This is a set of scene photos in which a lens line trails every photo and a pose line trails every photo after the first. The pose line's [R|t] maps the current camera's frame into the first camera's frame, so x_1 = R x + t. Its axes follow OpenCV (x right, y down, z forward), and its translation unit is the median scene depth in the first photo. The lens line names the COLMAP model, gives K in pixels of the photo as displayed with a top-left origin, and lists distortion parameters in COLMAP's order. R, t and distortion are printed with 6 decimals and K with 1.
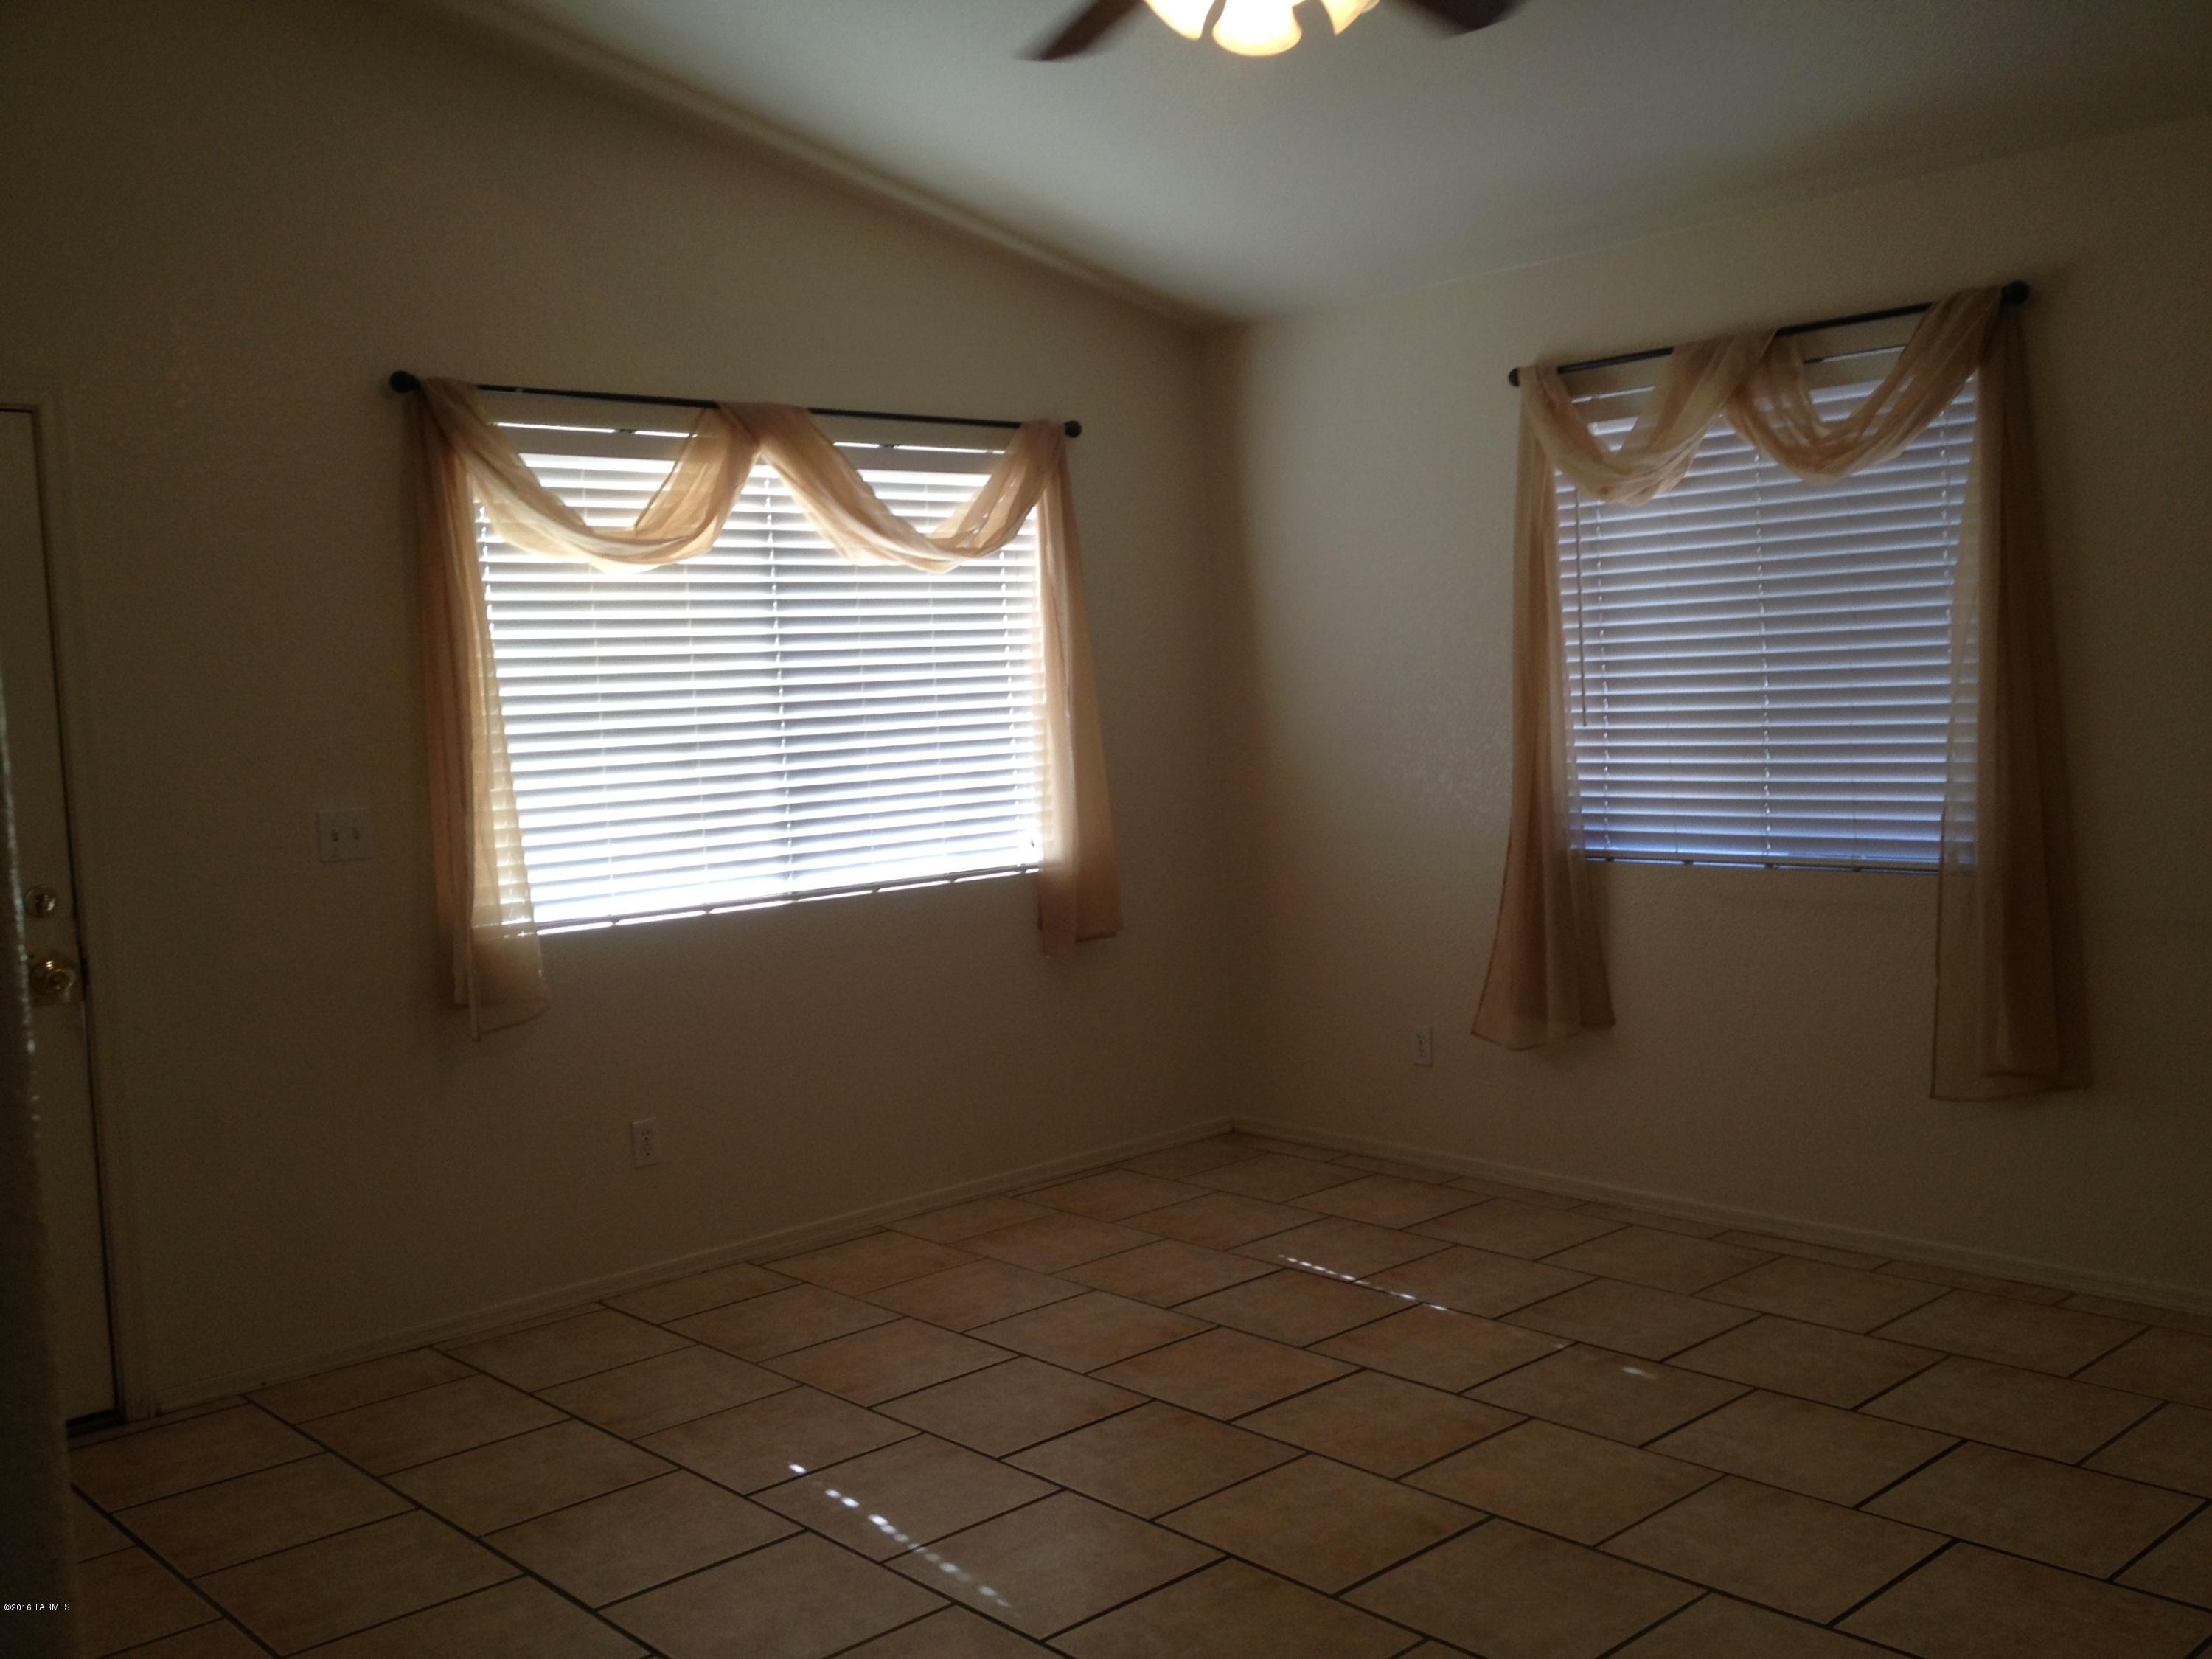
lens RADIAL K [[2265.4, 0, 1108.7], [0, 2265.4, 867.1], [0, 0, 1]] dist [0.198085, -0.400453]
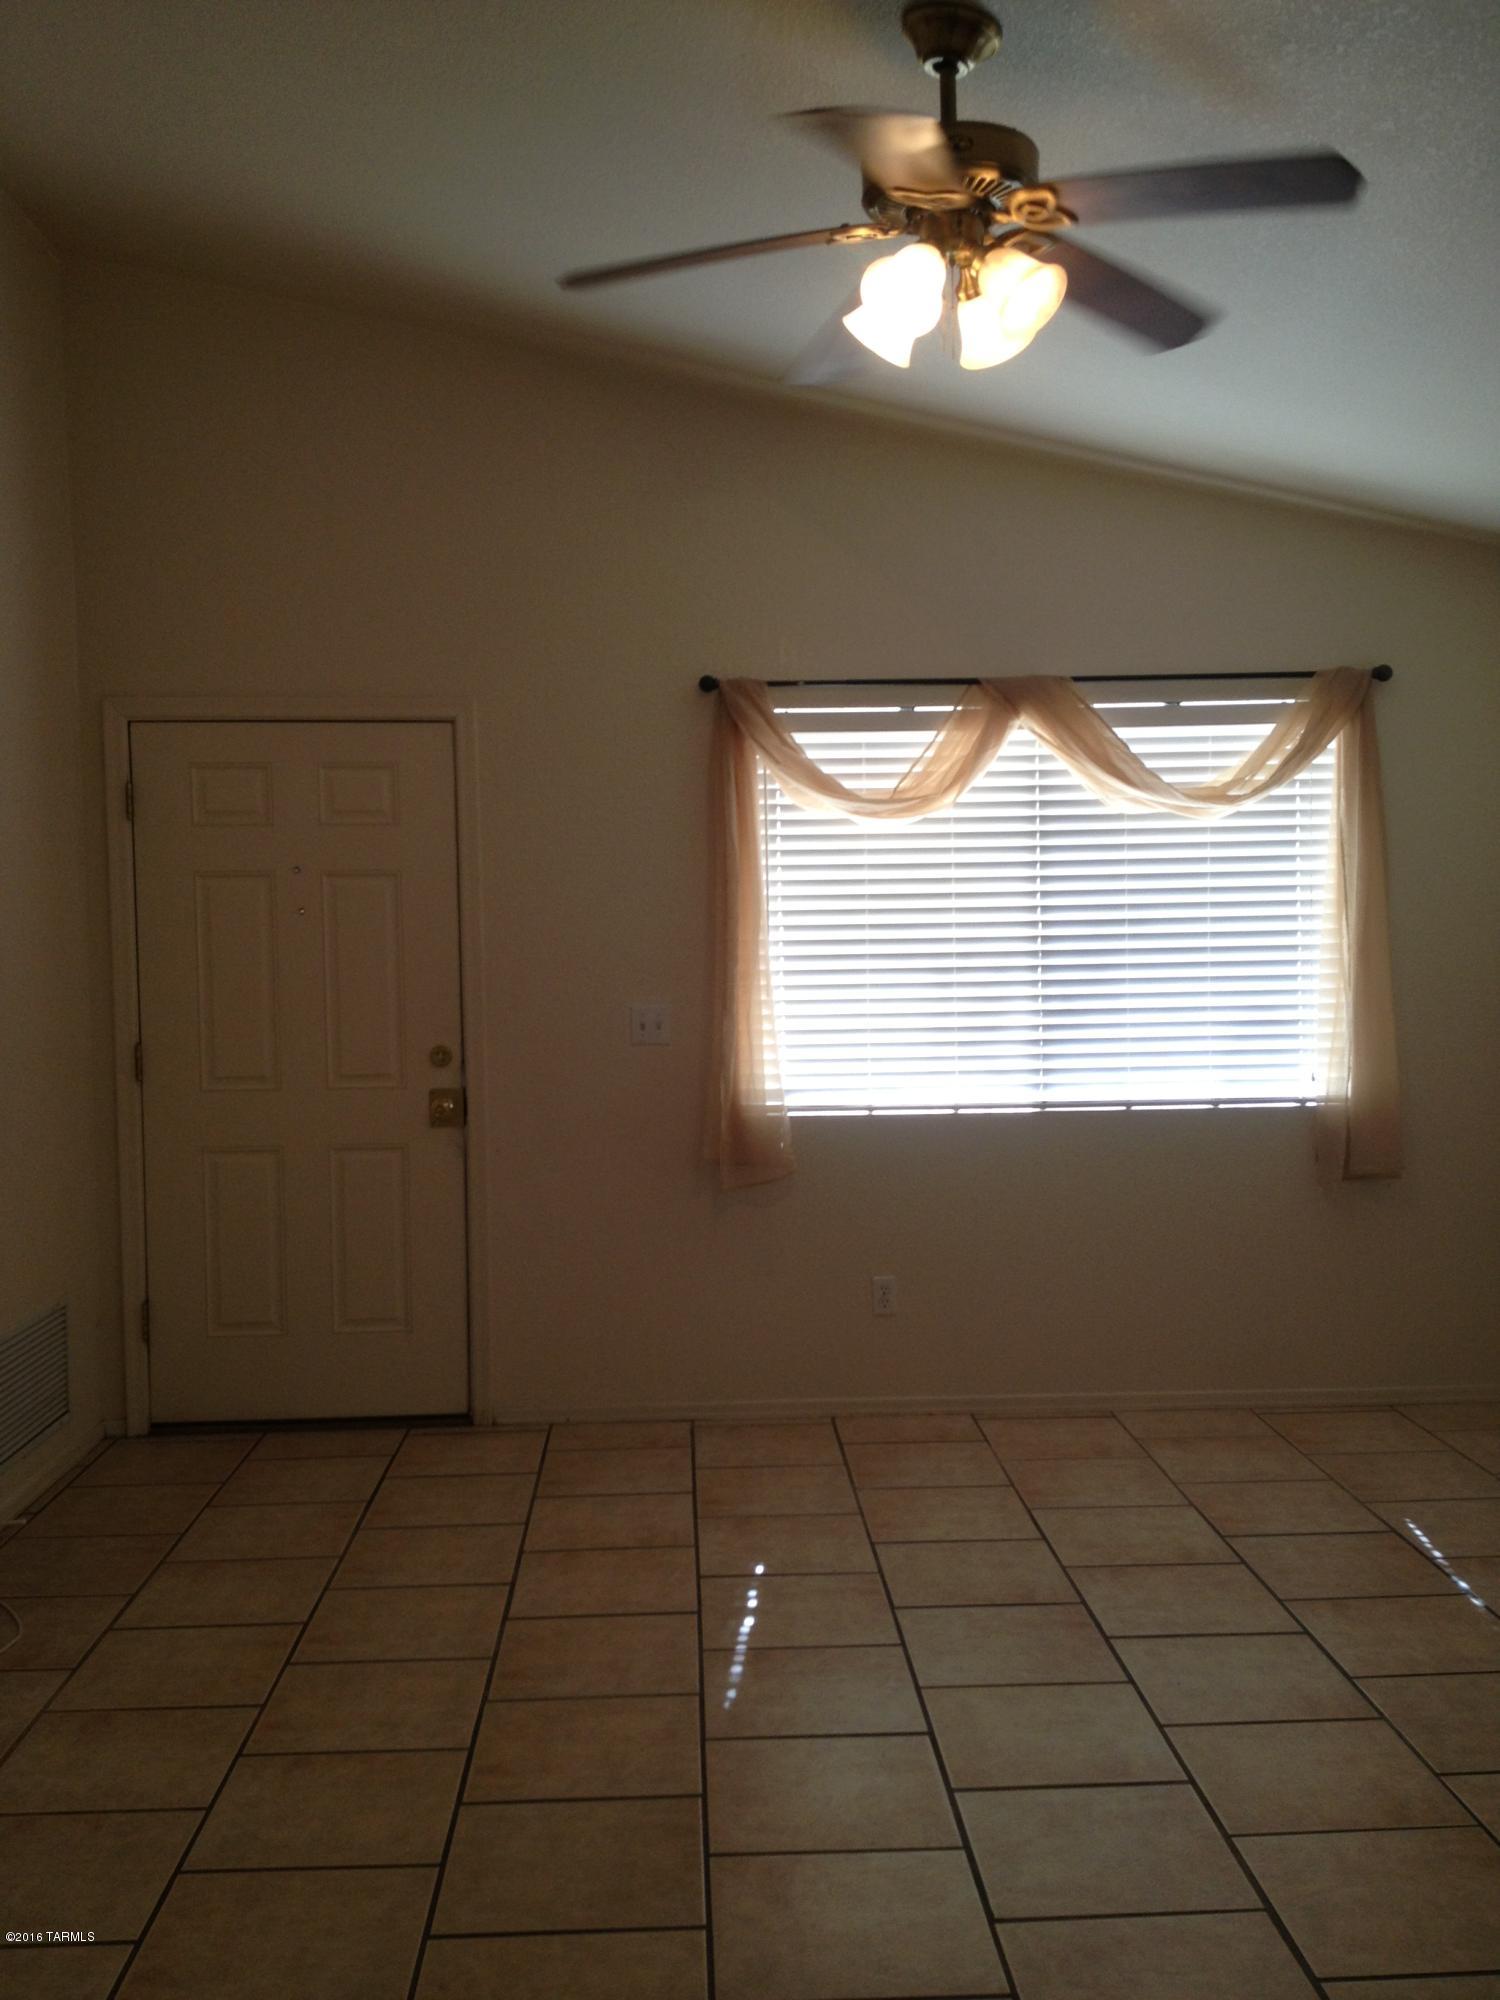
lens RADIAL K [[2048.3, 0, 751.8], [0, 2048.3, 1050.3], [0, 0, 1]] dist [0.198085, -0.400453]
pose [[0.725351, 0.072346, -0.684567, 0.467581], [-0.075102, 0.996843, 0.025772, -0.030833], [0.684270, 0.032719, 0.728494, 0.153056]]
